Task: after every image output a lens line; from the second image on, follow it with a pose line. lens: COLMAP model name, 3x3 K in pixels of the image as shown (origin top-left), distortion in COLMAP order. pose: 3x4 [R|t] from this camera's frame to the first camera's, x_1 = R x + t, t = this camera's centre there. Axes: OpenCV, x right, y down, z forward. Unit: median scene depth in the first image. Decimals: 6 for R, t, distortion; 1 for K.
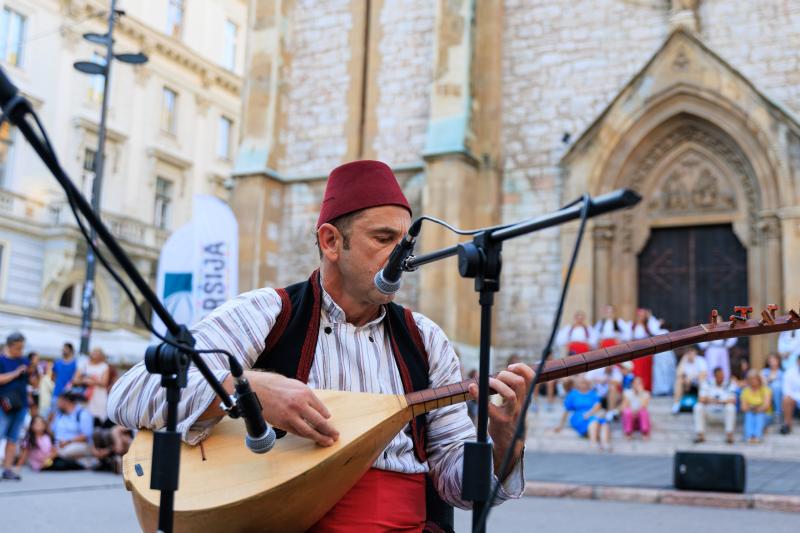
lens RADIAL K [[1051.5, 0, 400.0], [0, 1051.5, 266.5], [0, 0, 1]] dist [-0.006359, 0.009812]
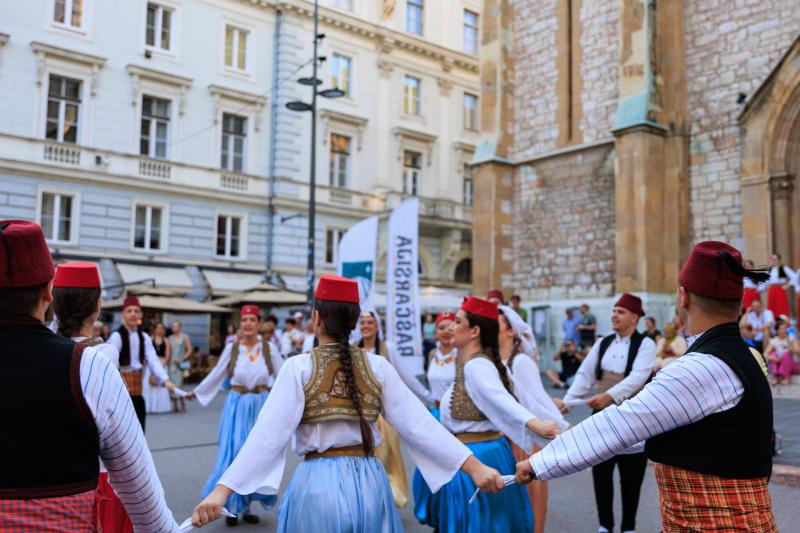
lens RADIAL K [[813.3, 0, 400.0], [0, 813.3, 266.5], [0, 0, 1]] dist [-0.008166, -0.008875]
pose [[0.916370, -0.065905, -0.394870, 0.140463], [0.089357, 0.995144, 0.041279, -0.014640], [0.390232, -0.073111, 0.917809, 0.073500]]
